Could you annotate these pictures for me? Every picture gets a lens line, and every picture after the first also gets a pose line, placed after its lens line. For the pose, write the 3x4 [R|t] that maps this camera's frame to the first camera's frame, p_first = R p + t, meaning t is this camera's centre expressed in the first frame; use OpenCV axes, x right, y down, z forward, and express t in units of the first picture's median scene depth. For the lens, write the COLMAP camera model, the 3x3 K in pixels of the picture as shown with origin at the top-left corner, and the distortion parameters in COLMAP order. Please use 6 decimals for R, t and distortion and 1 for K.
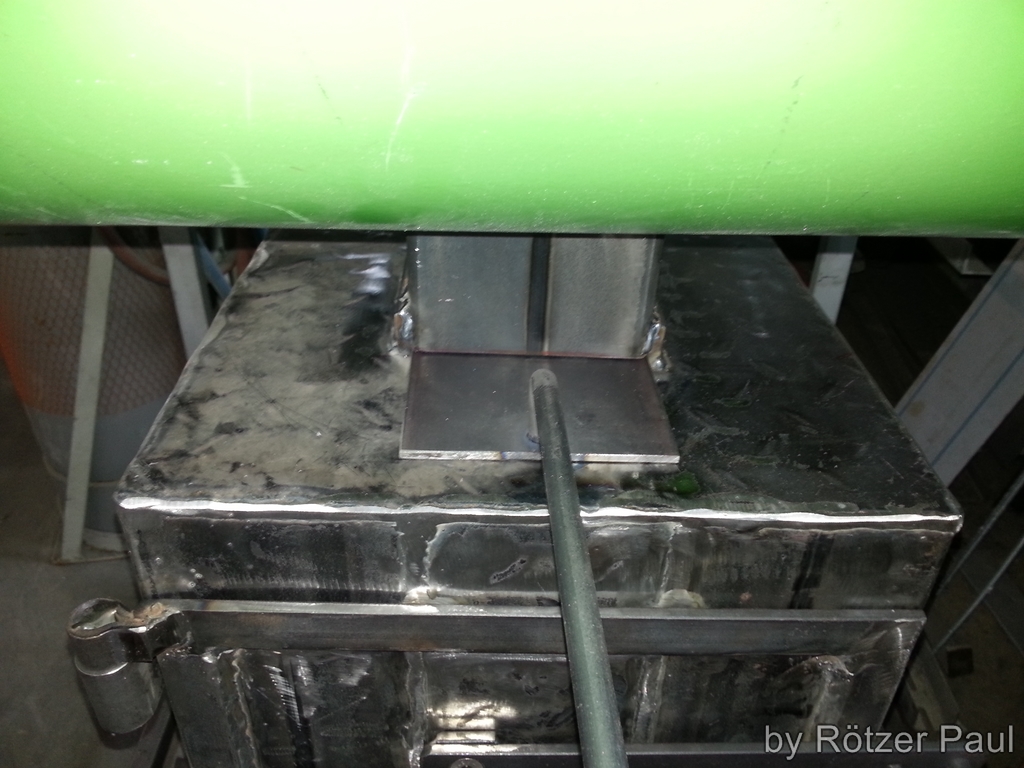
lens RADIAL K [[827.6, 0, 514.4], [0, 827.6, 385.6], [0, 0, 1]] dist [0.034492, -0.048435]
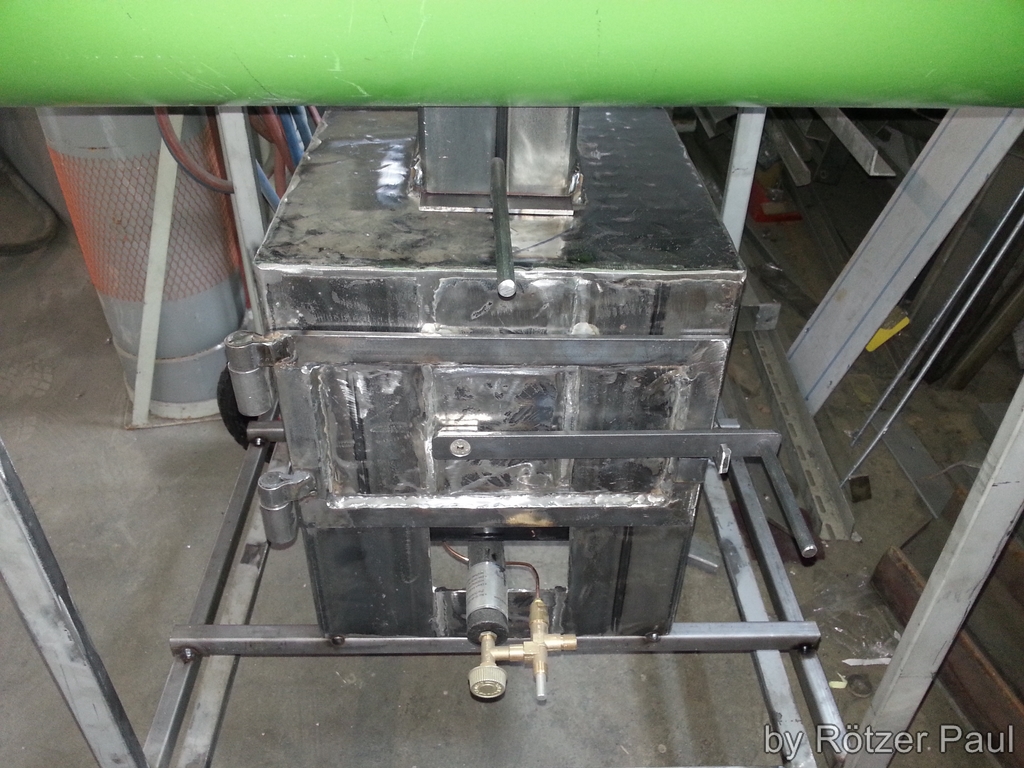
lens RADIAL K [[827.6, 0, 509.2], [0, 827.6, 379.4], [0, 0, 1]] dist [0.034492, -0.048435]
pose [[0.999916, -0.009743, -0.008590, 0.055714], [0.010218, 0.998314, 0.057130, 0.241982], [0.008019, -0.057213, 0.998330, -0.637023]]
